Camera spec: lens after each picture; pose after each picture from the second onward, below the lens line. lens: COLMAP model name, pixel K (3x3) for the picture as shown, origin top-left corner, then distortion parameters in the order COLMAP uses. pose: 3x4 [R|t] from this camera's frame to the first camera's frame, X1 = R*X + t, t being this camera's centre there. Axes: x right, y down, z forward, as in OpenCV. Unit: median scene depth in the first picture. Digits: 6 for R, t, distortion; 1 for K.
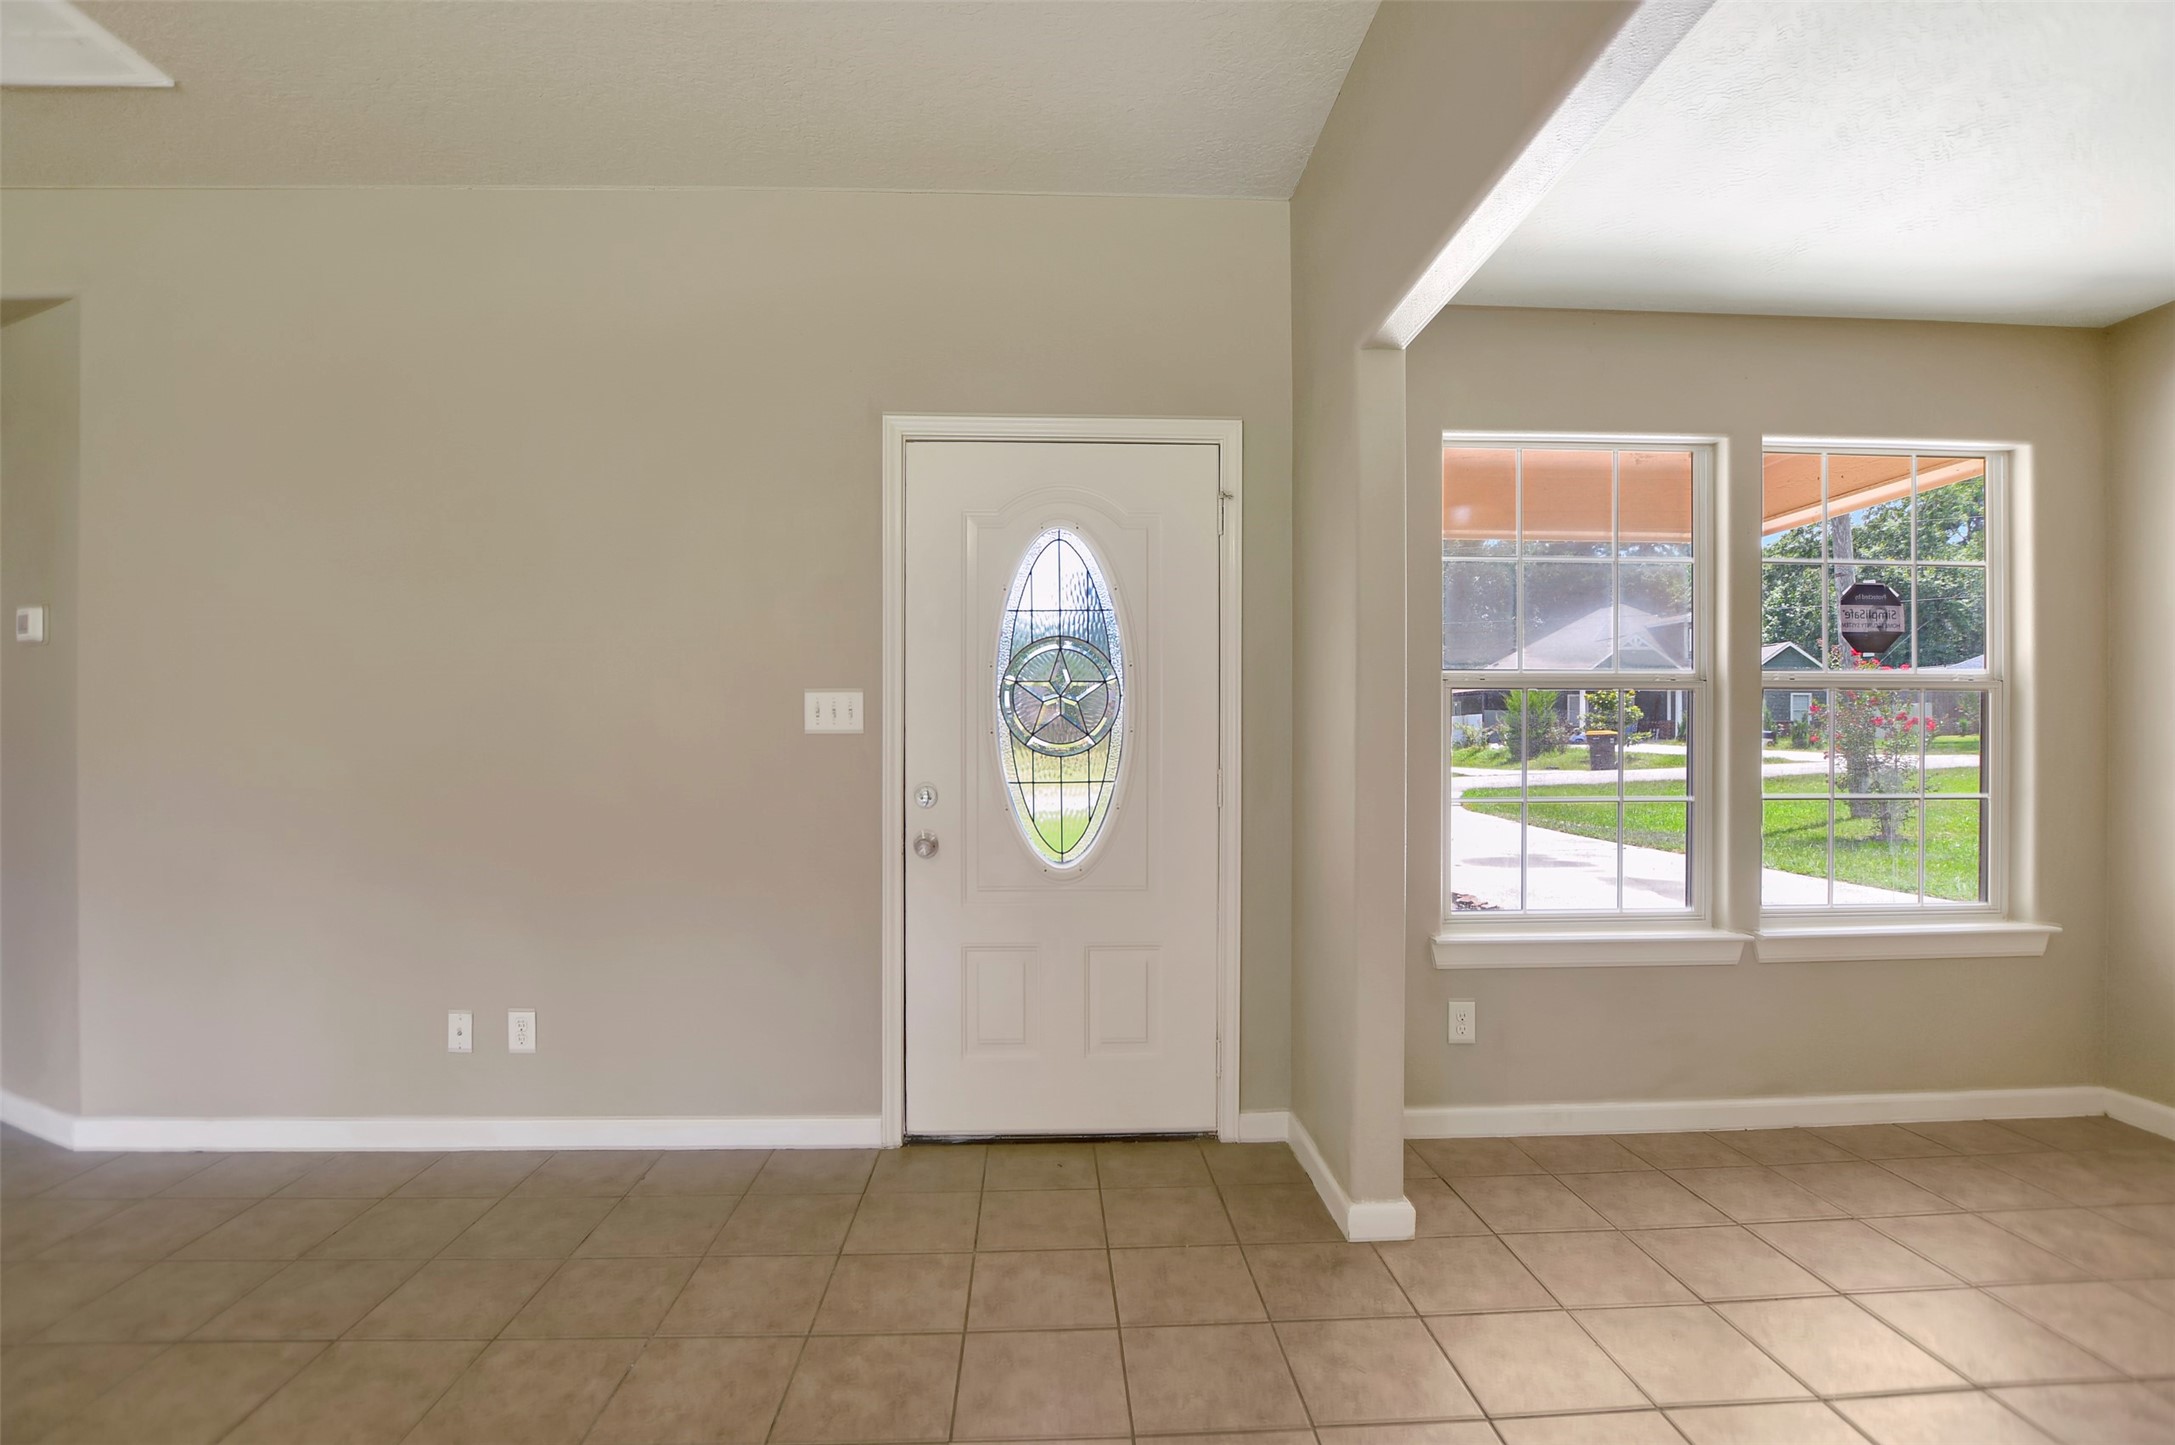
lens RADIAL K [[967.7, 0, 1077.8], [0, 967.7, 735.0], [0, 0, 1]] dist [-0.030479, 0.000806]
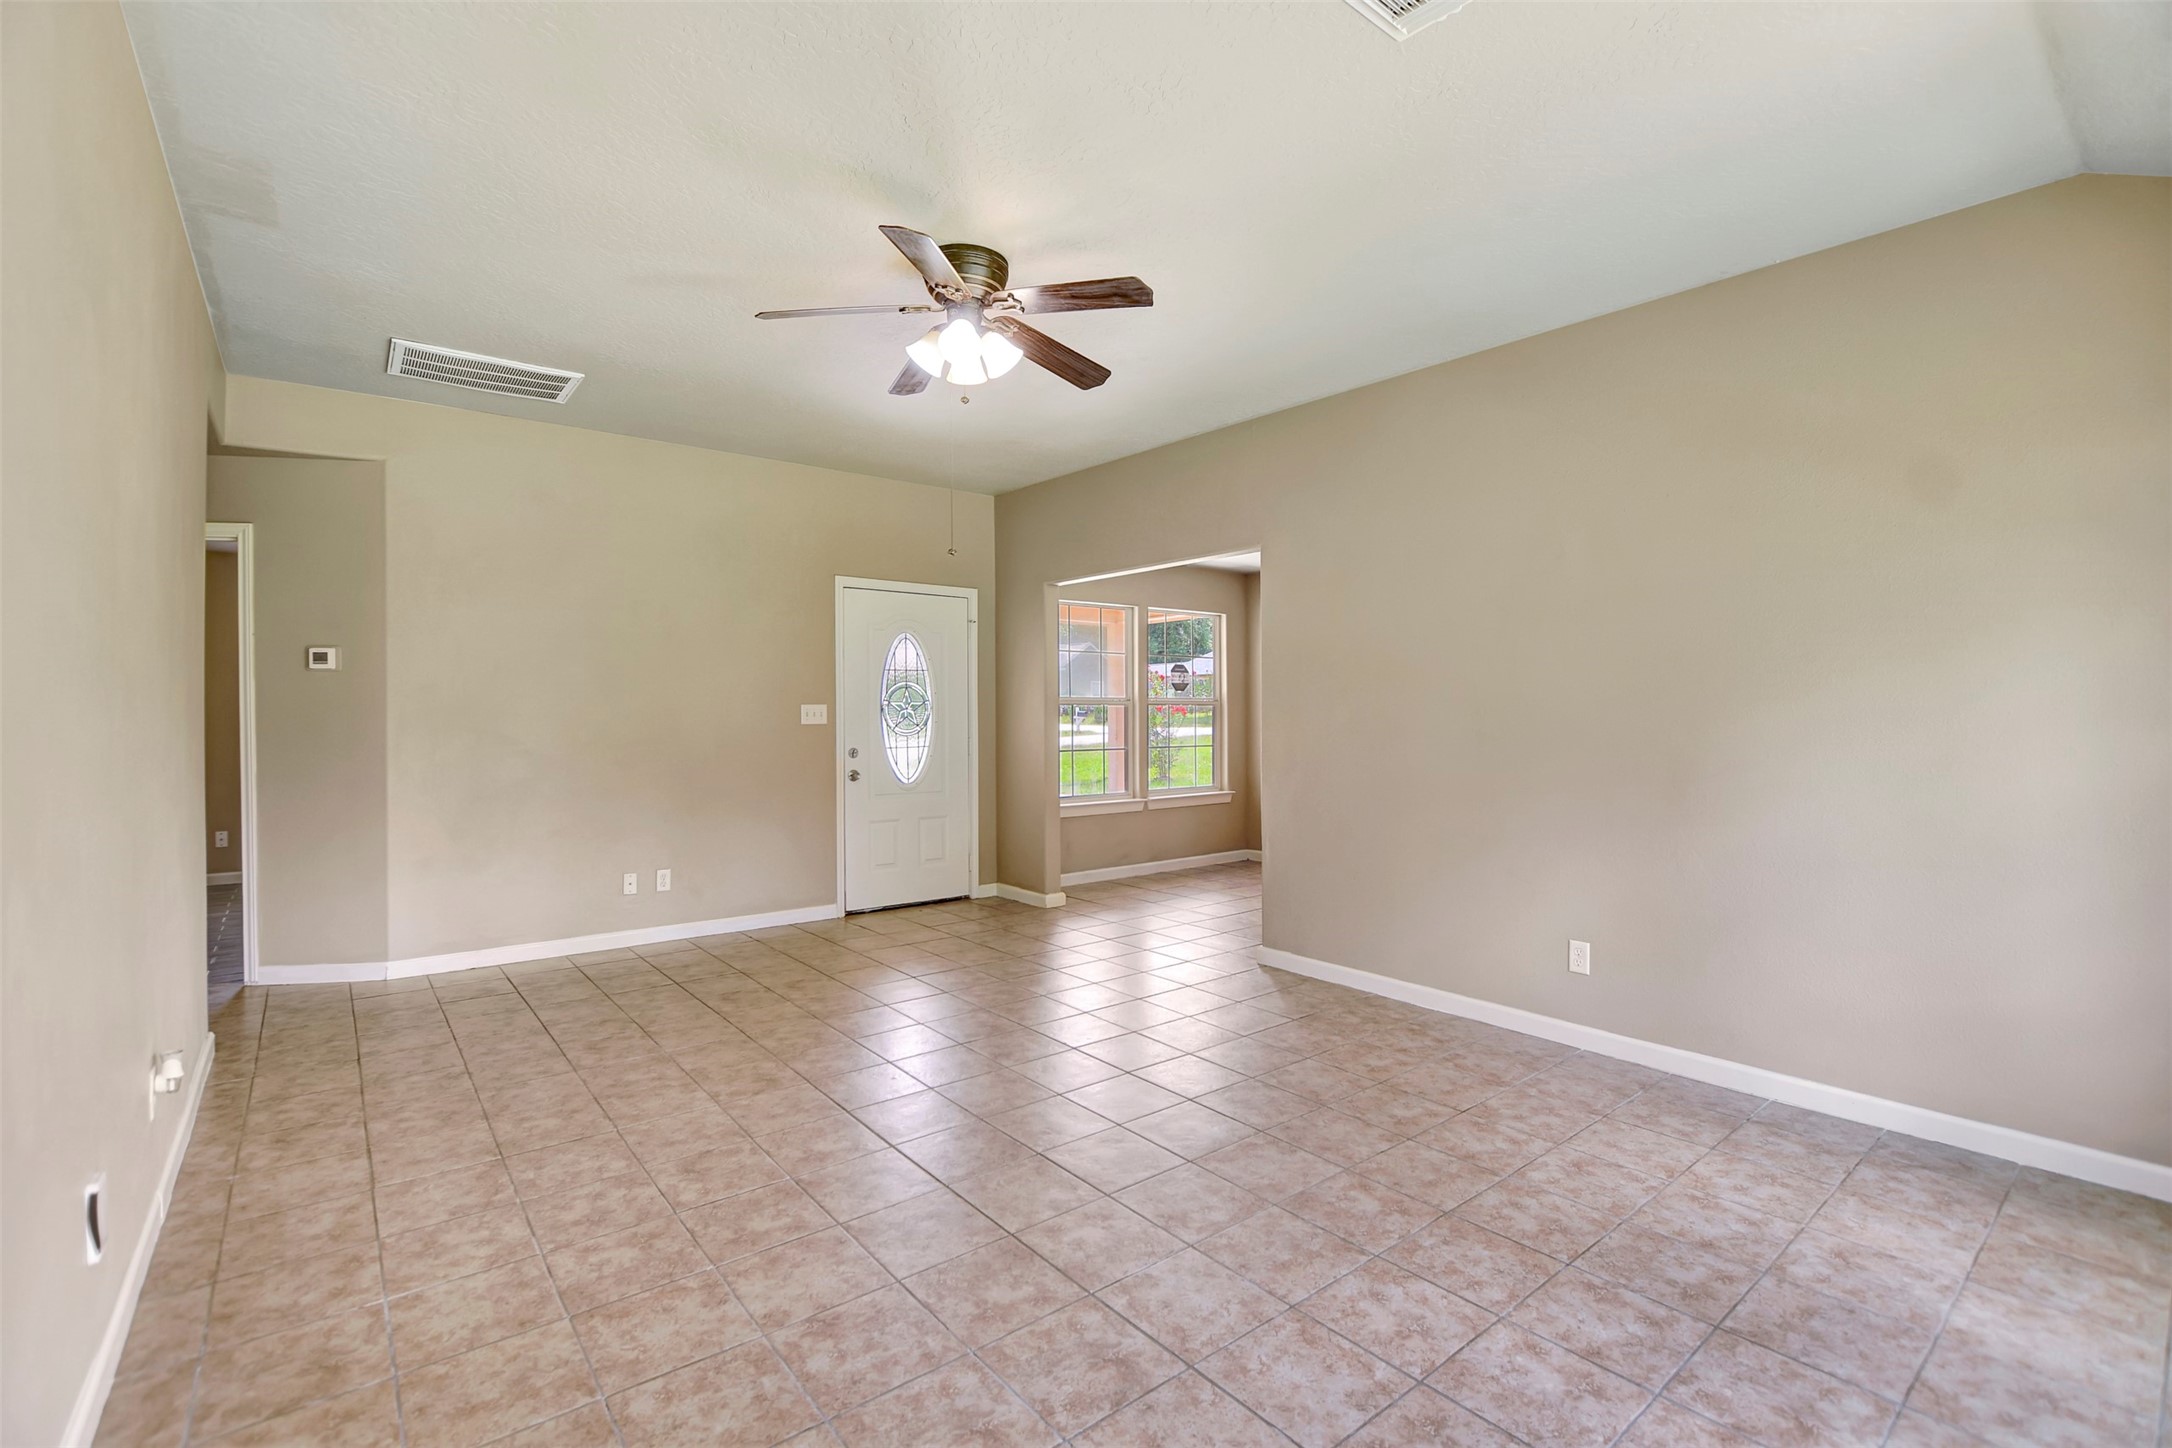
lens RADIAL K [[972.3, 0, 1064.5], [0, 972.3, 737.4], [0, 0, 1]] dist [-0.034992, 0.004324]
pose [[0.810306, -0.017845, 0.585736, -1.044561], [0.002847, 0.999644, 0.026517, -0.030307], [-0.586000, -0.019820, 0.810068, -1.034733]]
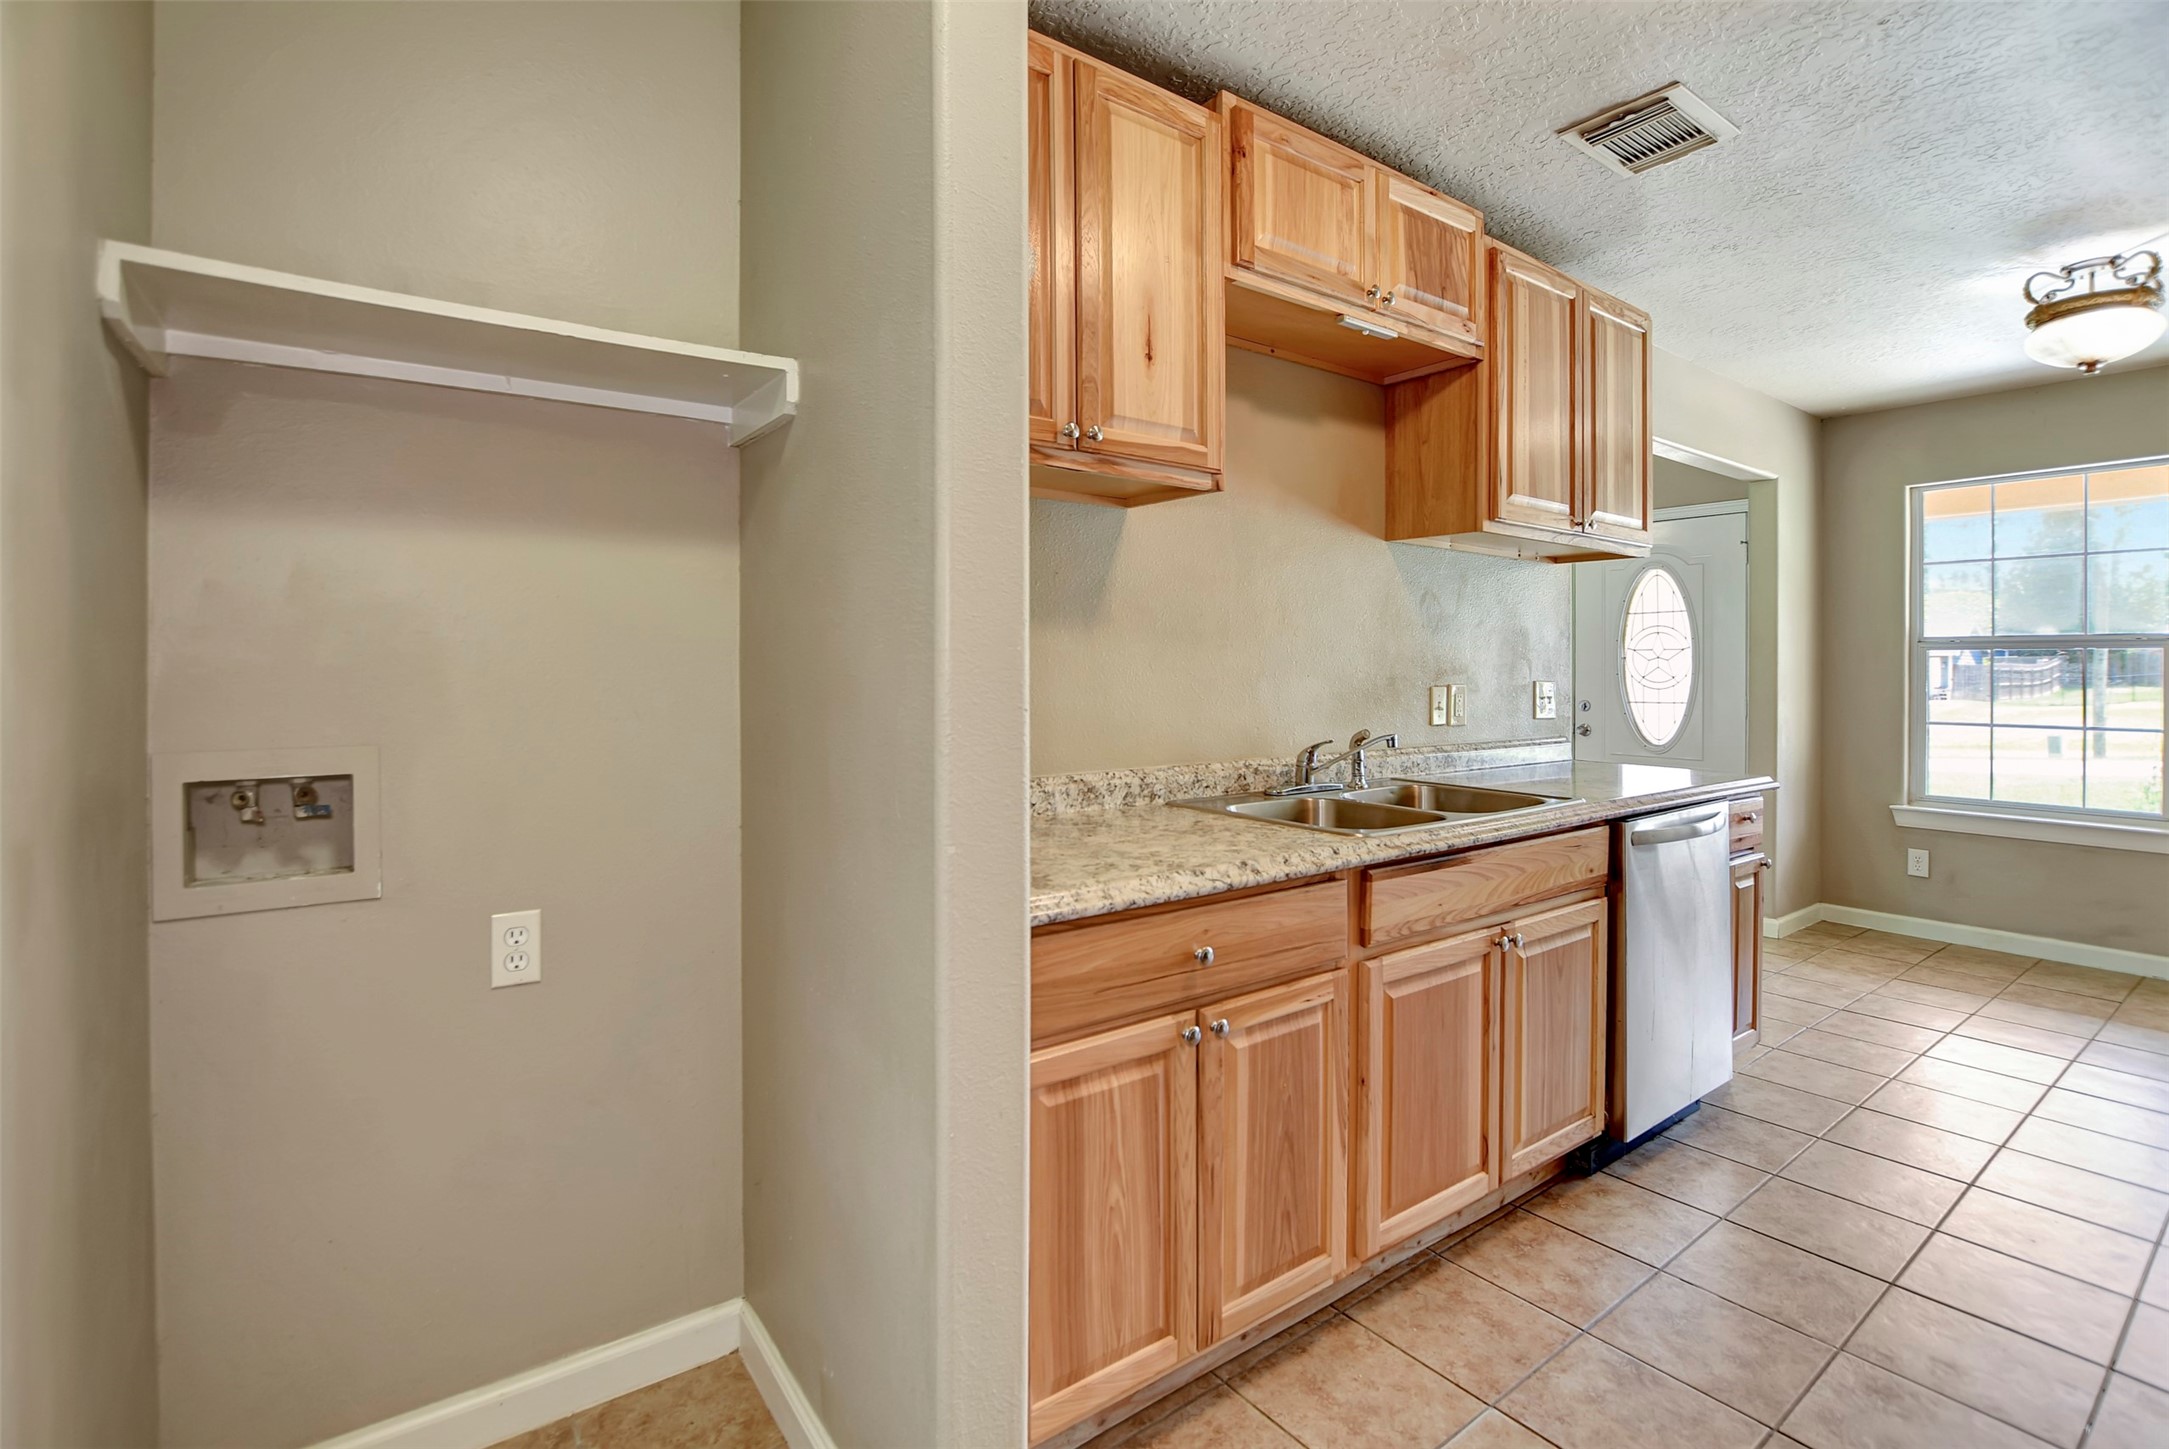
lens RADIAL K [[1012.7, 0, 1084.9], [0, 1012.7, 656.7], [0, 0, 1]] dist [-0.019770, -0.000053]
pose [[0.554589, -0.004951, -0.832110, 1.014438], [-0.002751, 0.999966, -0.007782, -0.021692], [0.832120, 0.006605, 0.554556, -1.036105]]
